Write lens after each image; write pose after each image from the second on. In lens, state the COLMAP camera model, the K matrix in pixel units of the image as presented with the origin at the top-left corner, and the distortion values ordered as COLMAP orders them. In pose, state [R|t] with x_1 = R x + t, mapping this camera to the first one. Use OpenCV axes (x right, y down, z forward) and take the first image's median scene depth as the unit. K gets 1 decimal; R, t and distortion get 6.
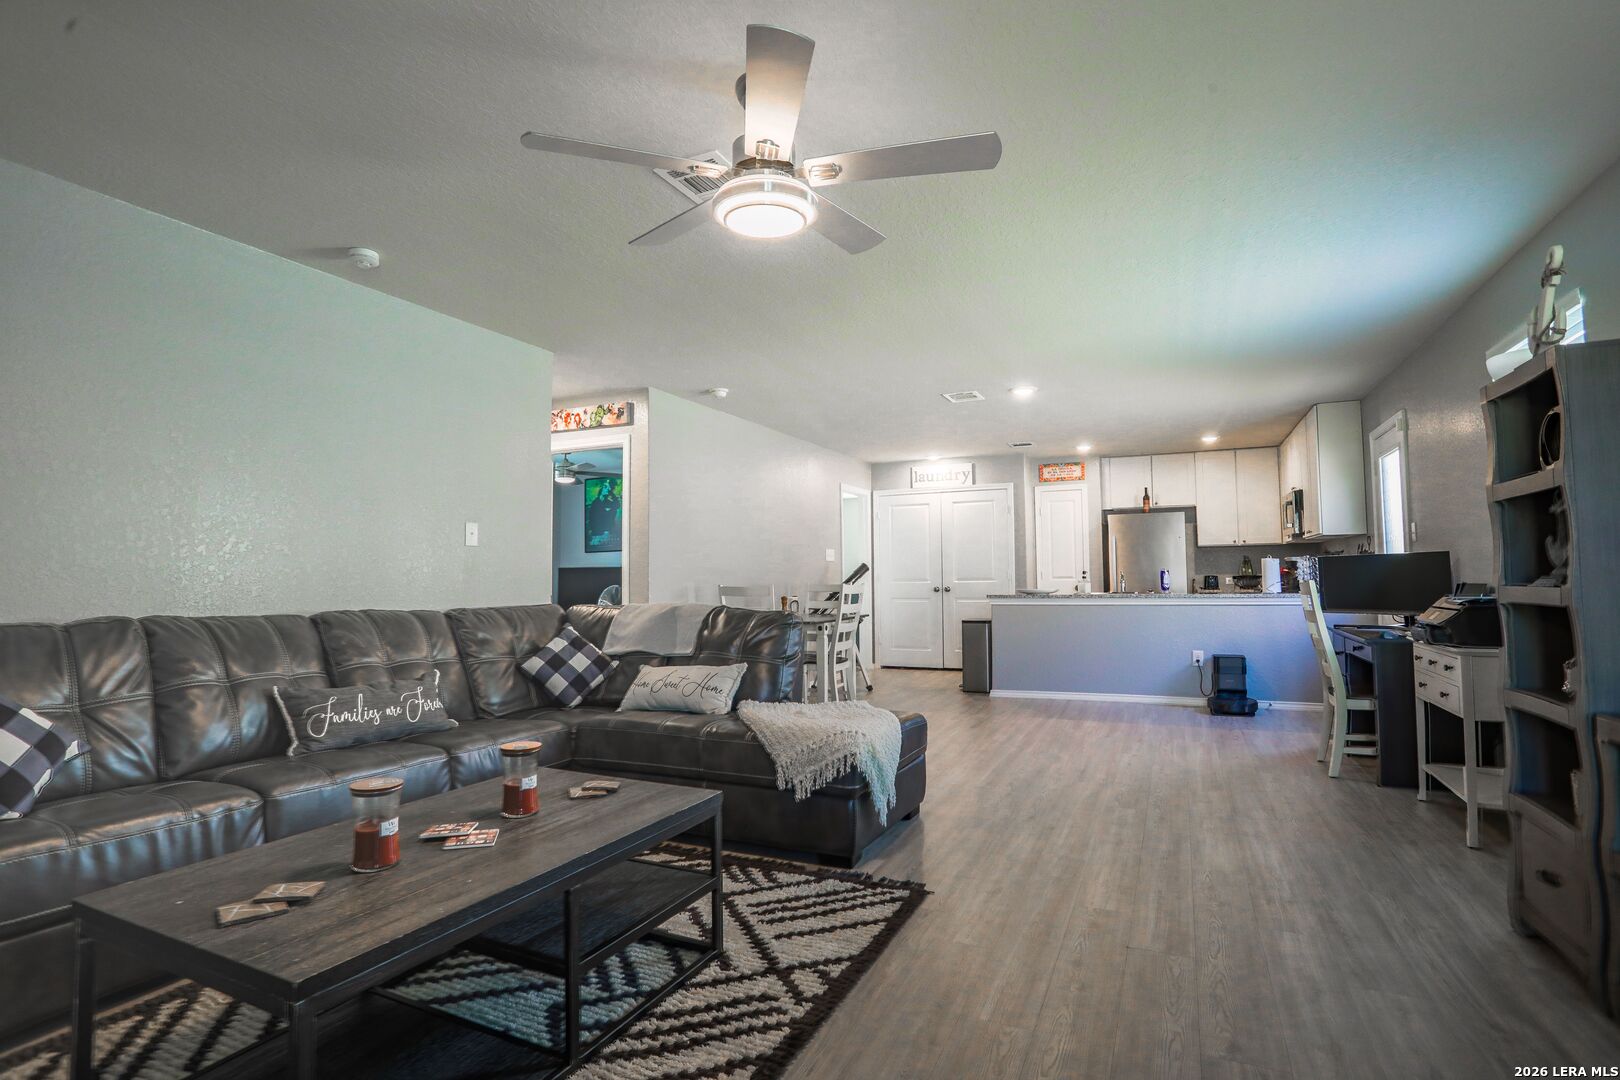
lens RADIAL K [[803.5, 0, 805.7], [0, 803.5, 548.2], [0, 0, 1]] dist [-0.022413, 0.000667]
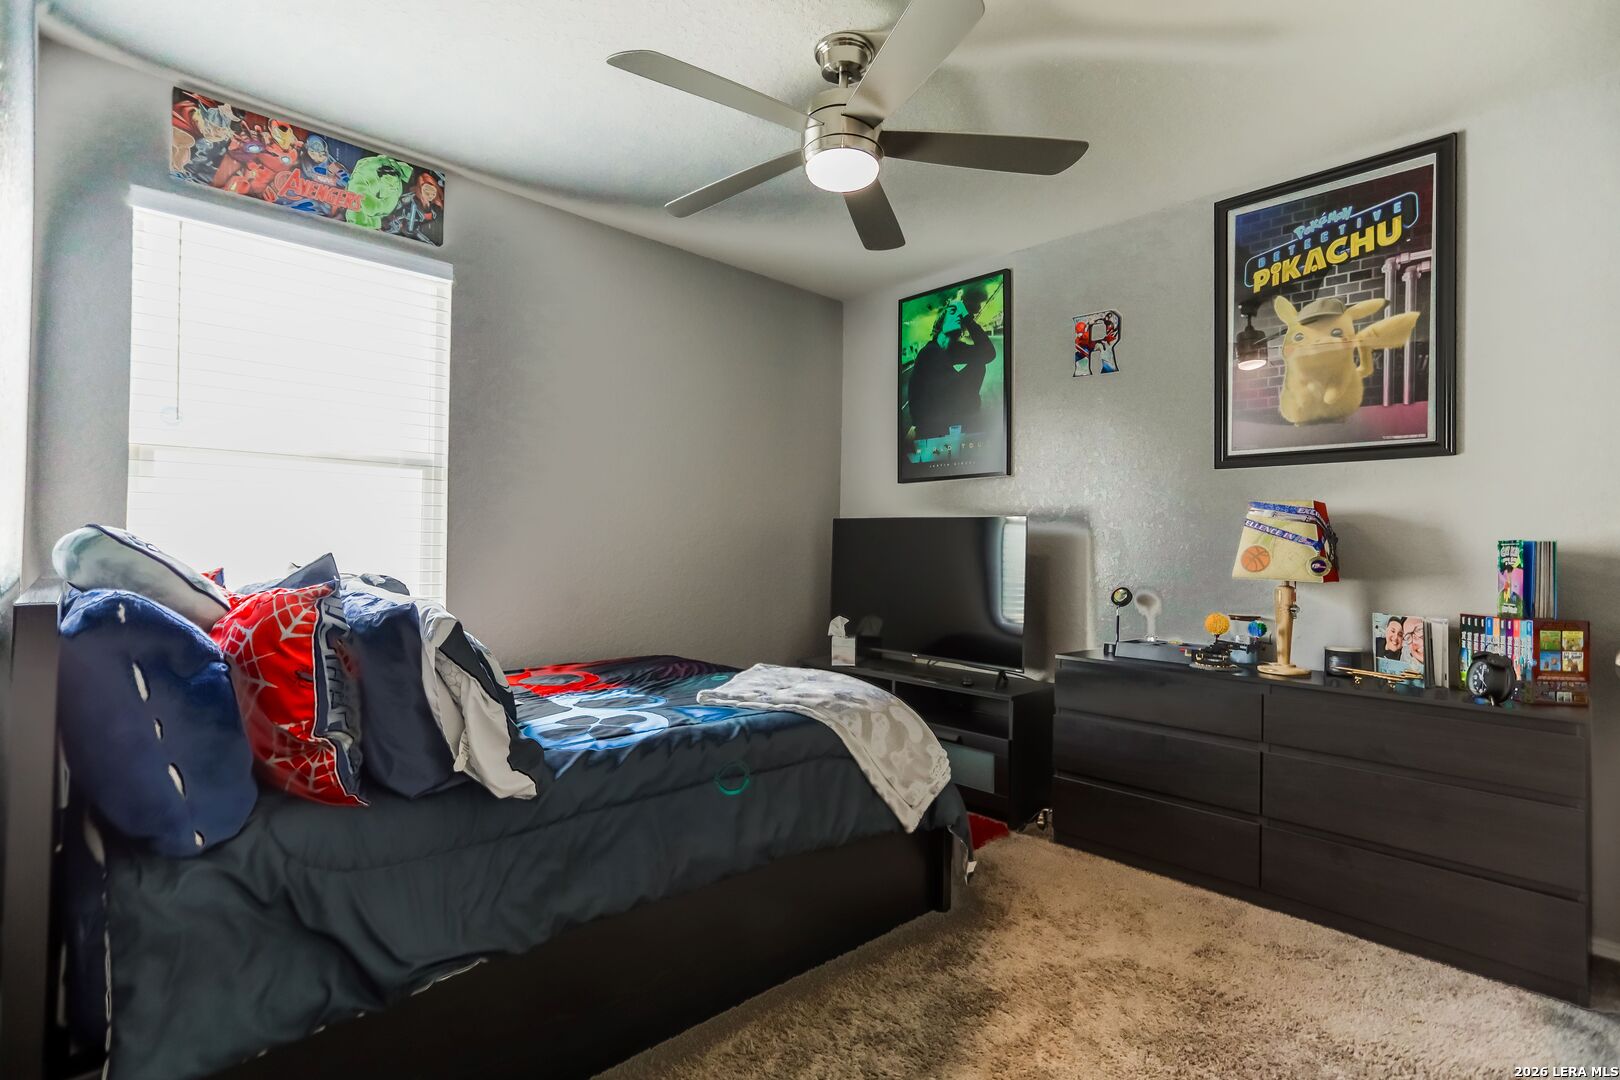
lens RADIAL K [[803.5, 0, 812.1], [0, 803.5, 540.3], [0, 0, 1]] dist [-0.022413, 0.000667]
pose [[0.940555, 0.021997, -0.338927, -0.180946], [-0.009054, 0.999170, 0.039721, 0.018936], [0.339520, -0.034291, 0.939974, 0.614518]]
